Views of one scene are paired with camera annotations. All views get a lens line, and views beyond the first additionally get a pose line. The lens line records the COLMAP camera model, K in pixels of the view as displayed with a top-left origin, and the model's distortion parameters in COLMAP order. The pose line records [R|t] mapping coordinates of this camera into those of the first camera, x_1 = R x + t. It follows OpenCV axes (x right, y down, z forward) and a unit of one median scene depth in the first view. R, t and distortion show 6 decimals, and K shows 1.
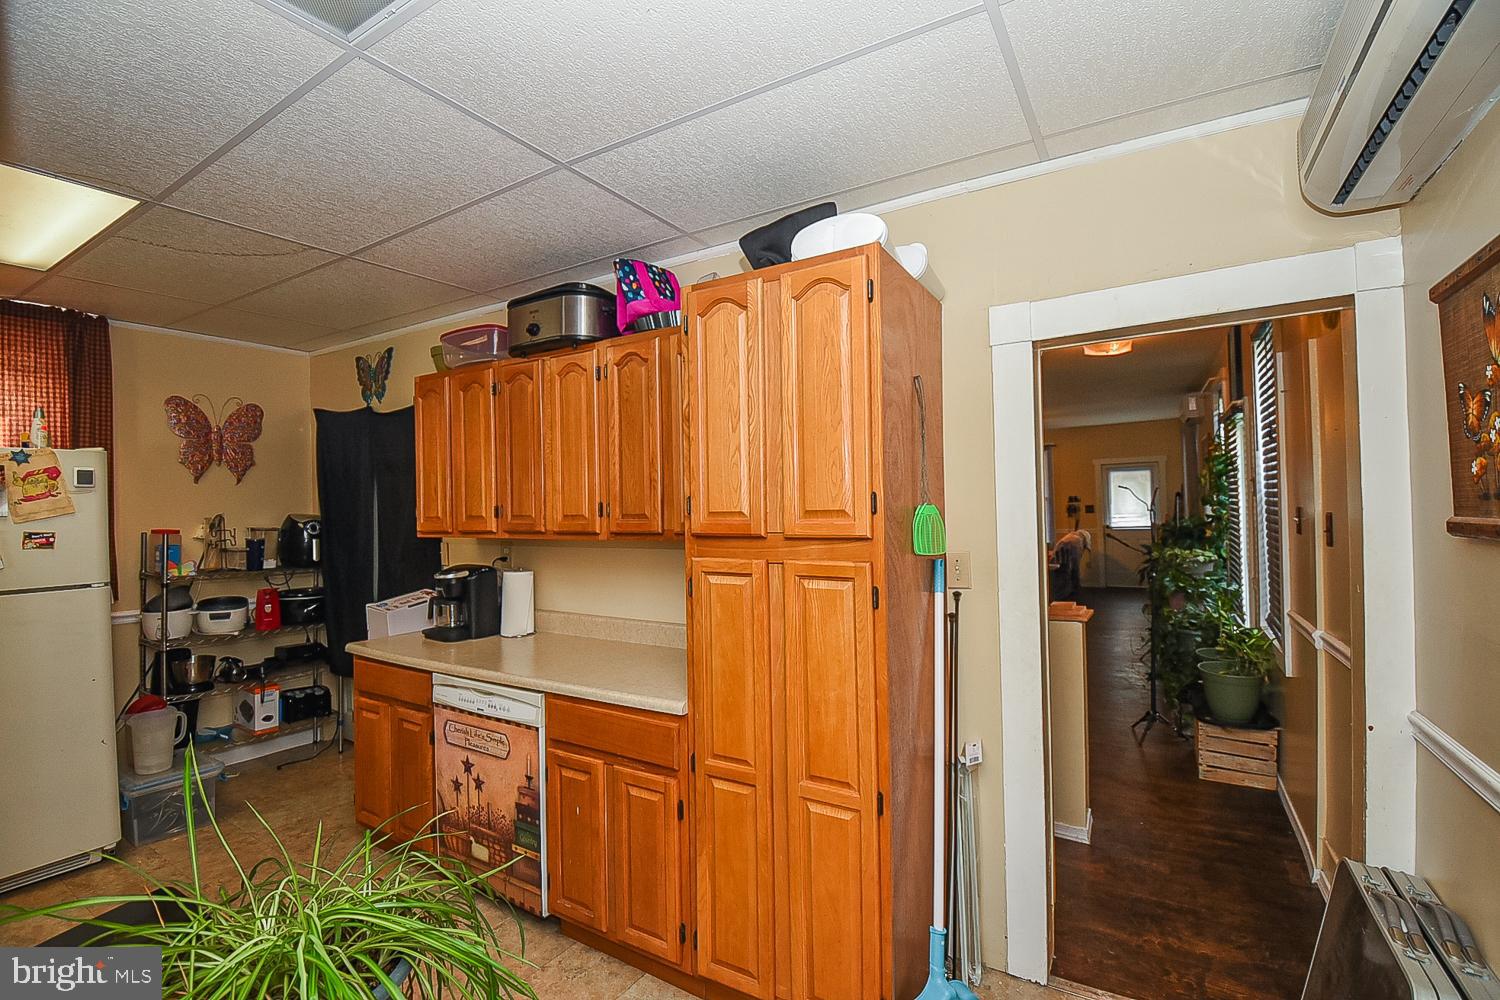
lens RADIAL K [[666.6, 0, 745.6], [0, 666.6, 502.1], [0, 0, 1]] dist [0.004529, -0.015817]
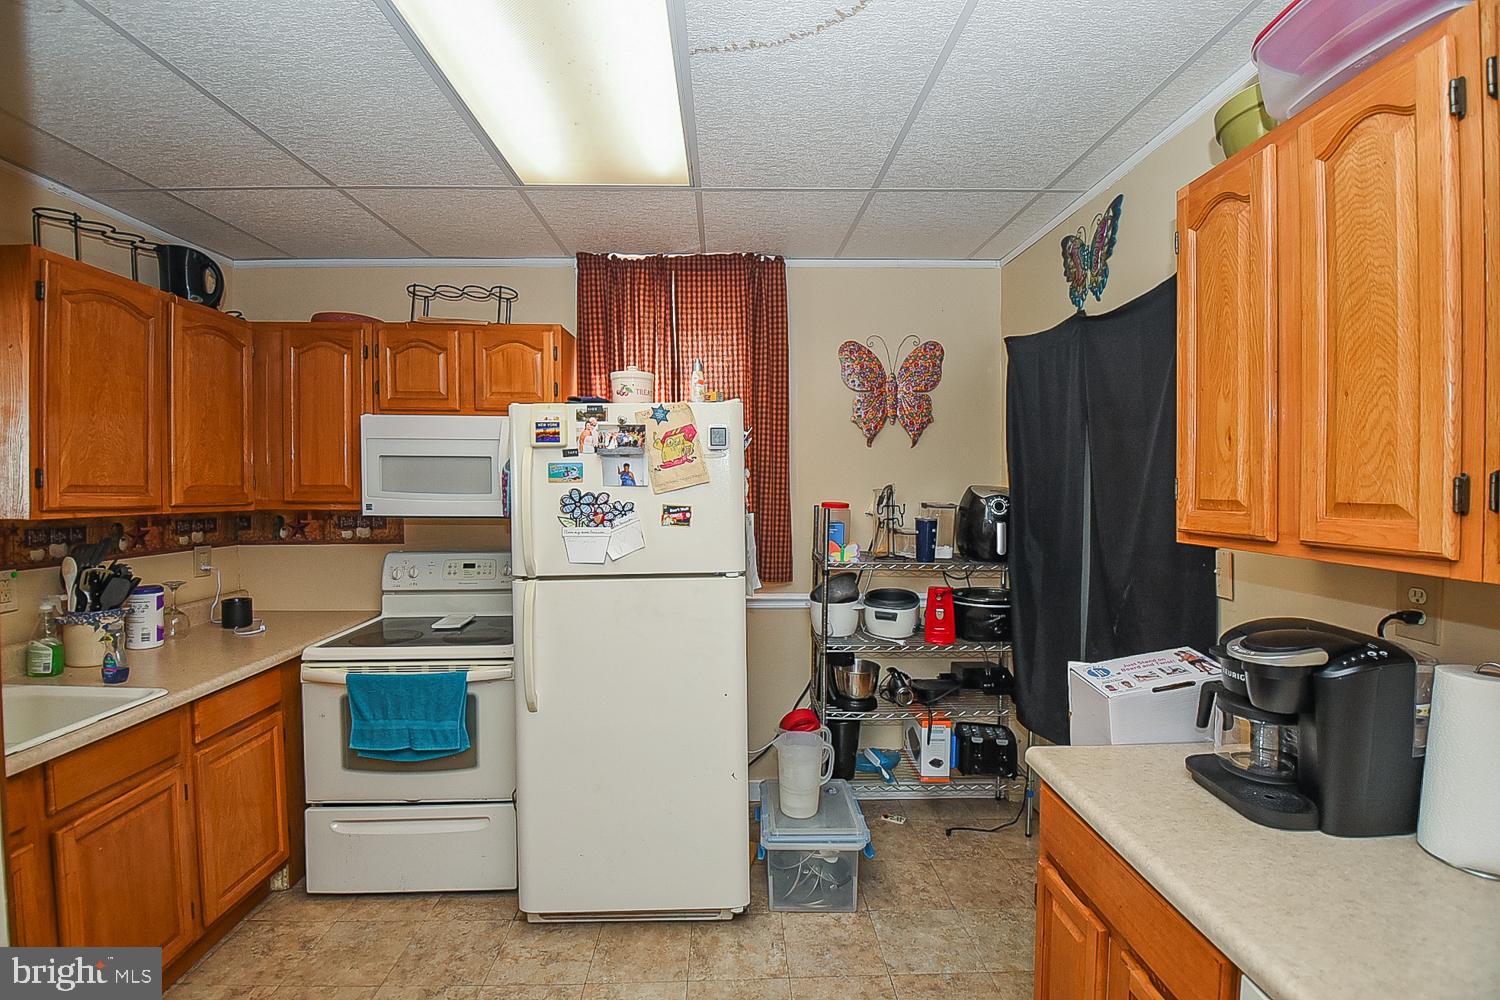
lens RADIAL K [[666.6, 0, 745.6], [0, 666.6, 502.1], [0, 0, 1]] dist [0.004529, -0.015817]
pose [[0.558069, 0.035694, -0.829026, -0.260124], [0.001265, 0.999037, 0.043866, 0.004114], [0.829794, -0.025529, 0.557486, 0.466087]]
